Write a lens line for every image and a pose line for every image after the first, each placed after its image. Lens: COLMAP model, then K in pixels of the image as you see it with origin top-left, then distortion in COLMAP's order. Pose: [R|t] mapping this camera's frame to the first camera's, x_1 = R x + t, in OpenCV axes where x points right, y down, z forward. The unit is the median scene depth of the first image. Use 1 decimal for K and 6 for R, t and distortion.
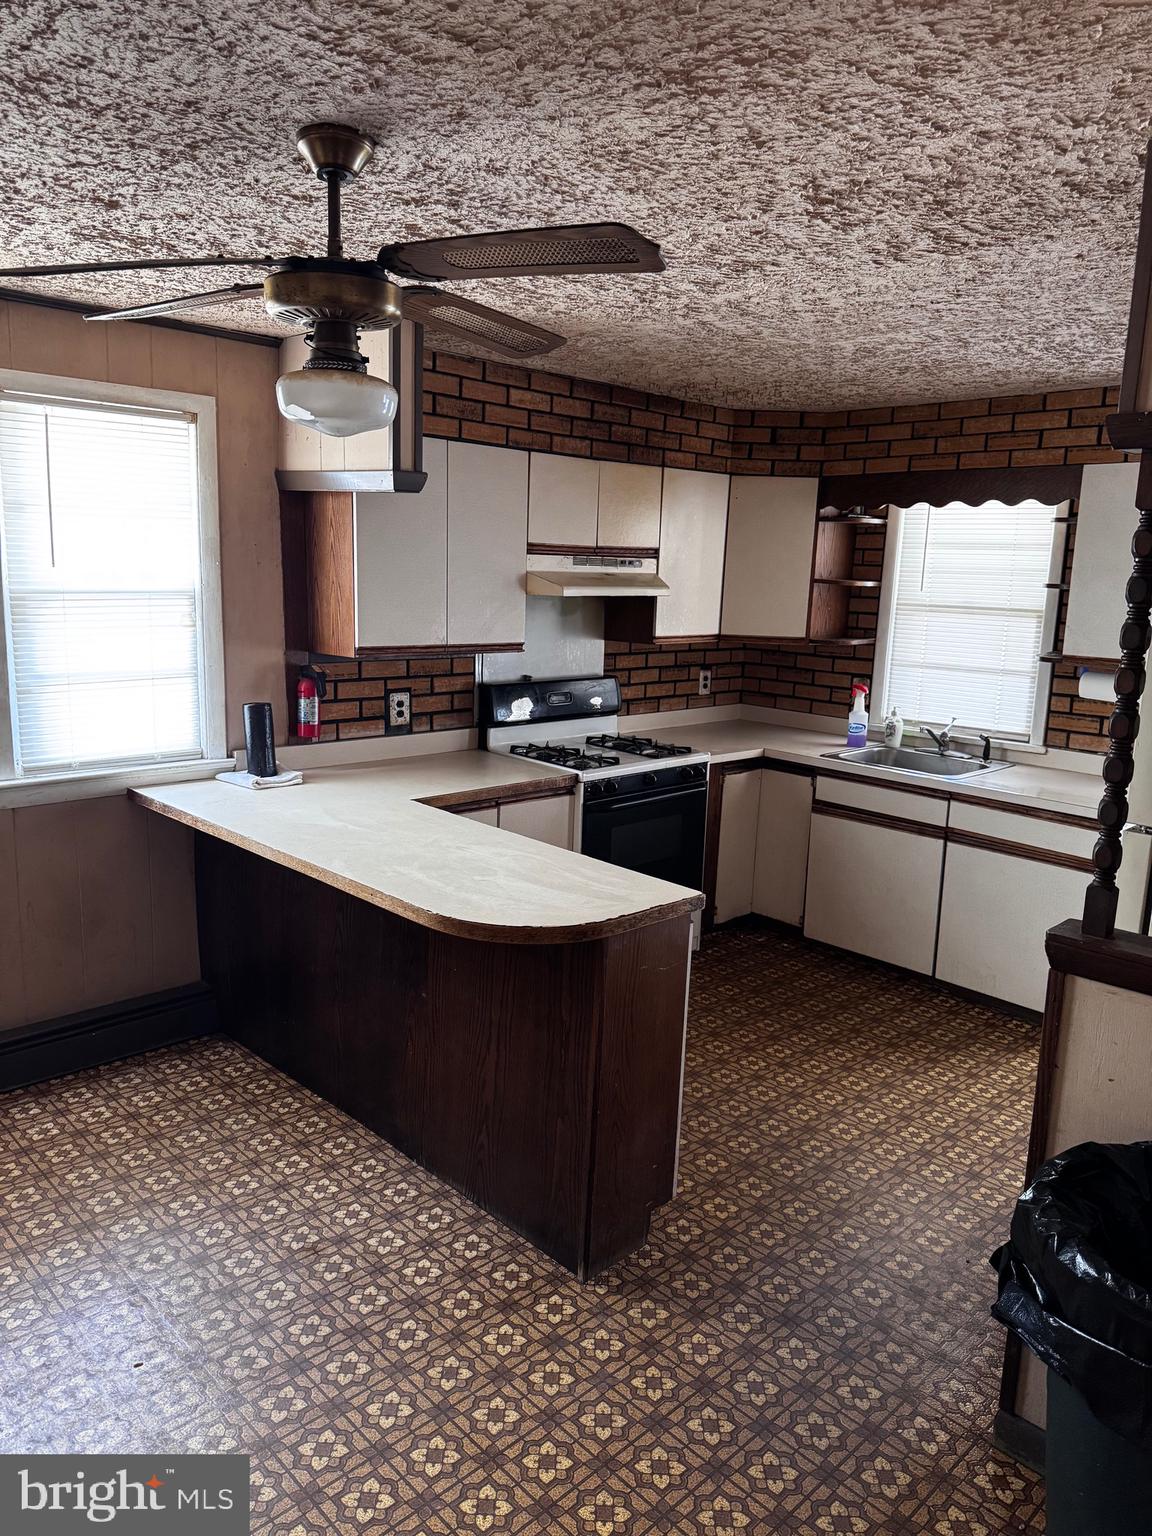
lens RADIAL K [[1082.6, 0, 583.0], [0, 1082.6, 778.1], [0, 0, 1]] dist [0.031177, -0.034261]
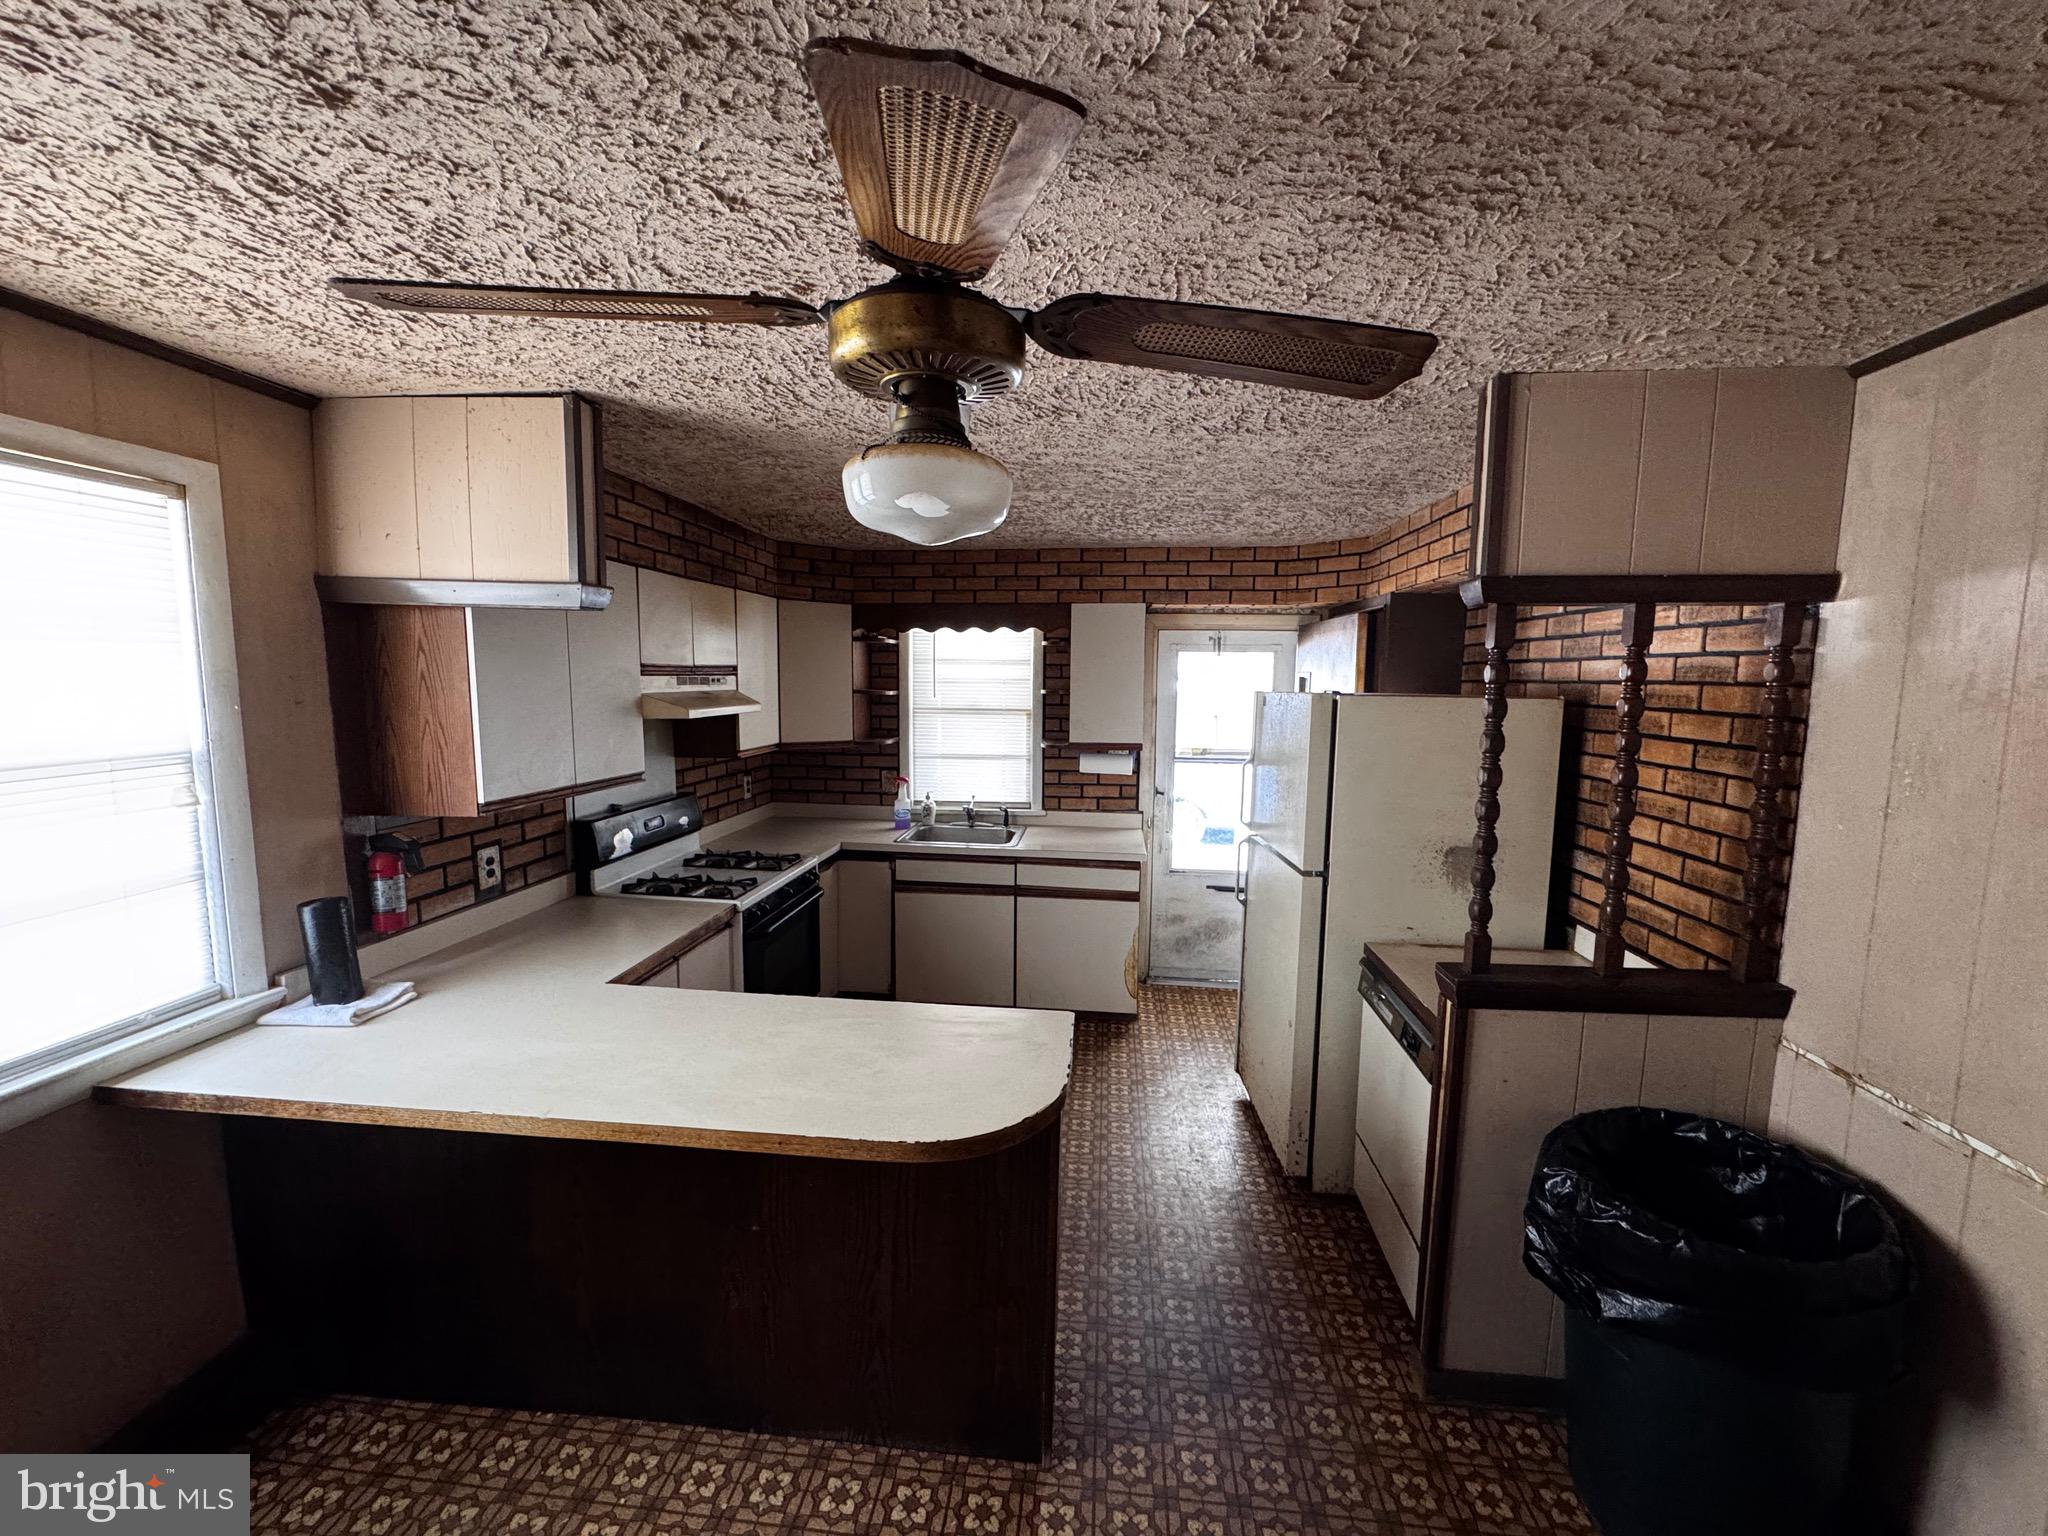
lens RADIAL K [[816.5, 0, 1025.1], [0, 816.5, 765.7], [0, 0, 1]] dist [-0.000549, -0.000073]
pose [[0.766913, -0.093273, 0.634937, -0.243090], [0.139104, 0.990020, -0.022582, -0.069529], [-0.626494, 0.105640, 0.772234, 0.263607]]
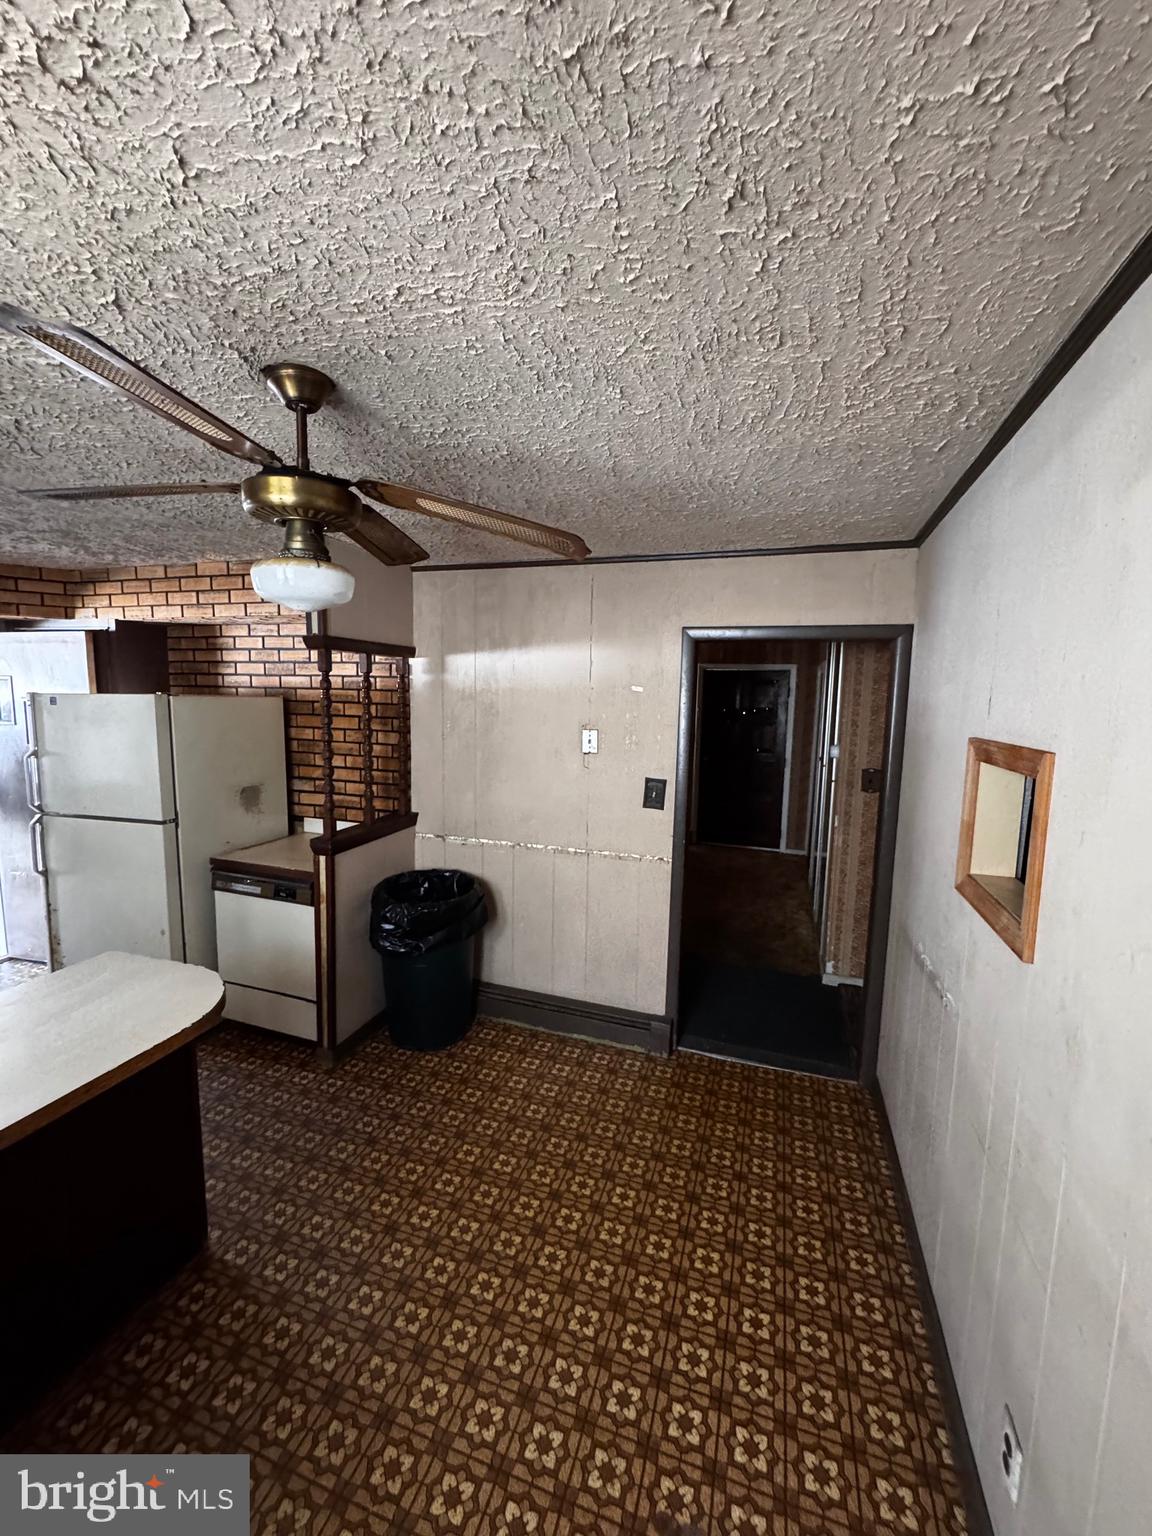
lens RADIAL K [[612.4, 0, 580.5], [0, 612.4, 768.7], [0, 0, 1]] dist [-0.000549, -0.000073]
pose [[-0.468229, -0.142850, 0.871984, -0.476768], [0.137126, 0.963142, 0.231416, -0.121510], [-0.872902, 0.227927, -0.431383, 0.510312]]
